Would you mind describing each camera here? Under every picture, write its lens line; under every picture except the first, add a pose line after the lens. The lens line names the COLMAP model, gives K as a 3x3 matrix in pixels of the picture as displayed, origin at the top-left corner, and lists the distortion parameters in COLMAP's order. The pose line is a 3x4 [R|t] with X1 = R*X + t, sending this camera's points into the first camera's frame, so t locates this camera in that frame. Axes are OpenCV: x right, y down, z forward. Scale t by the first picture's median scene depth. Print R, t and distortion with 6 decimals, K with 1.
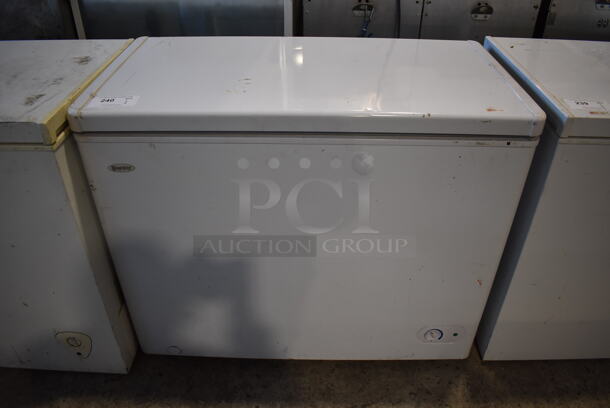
lens RADIAL K [[475.6, 0, 305.0], [0, 475.6, 204.0], [0, 0, 1]] dist [-0.090269, 0.011953]
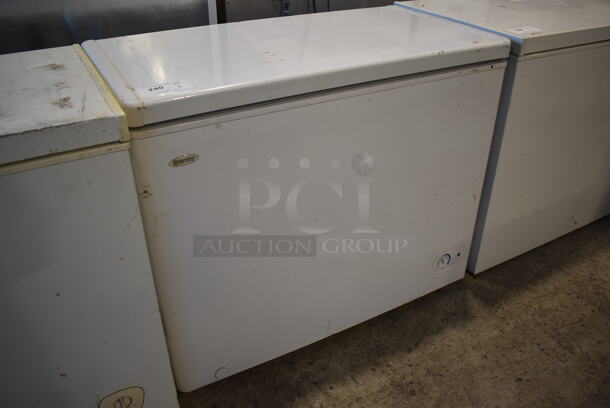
lens RADIAL K [[514.5, 0, 305.0], [0, 514.5, 204.0], [0, 0, 1]] dist [-0.088079, 0.004514]
pose [[0.867541, -0.264338, 0.421304, -0.585494], [0.292006, 0.956416, -0.001210, 0.067464], [-0.402622, 0.124073, 0.906919, 0.025460]]
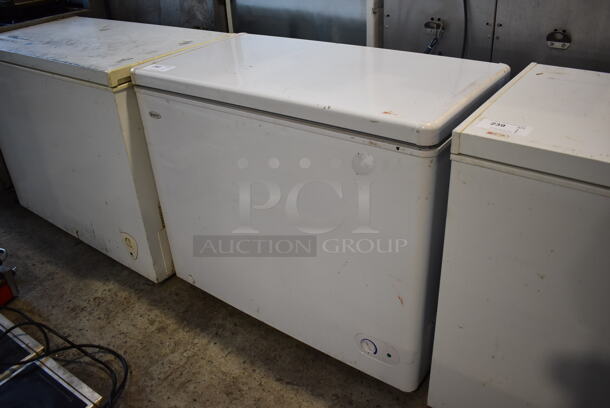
lens RADIAL K [[514.5, 0, 305.0], [0, 514.5, 204.0], [0, 0, 1]] dist [-0.088079, 0.004514]
pose [[0.806283, 0.252215, -0.535065, 0.799379], [-0.293689, 0.955868, 0.008015, 0.031043], [0.513473, 0.150680, 0.844773, -0.015212]]
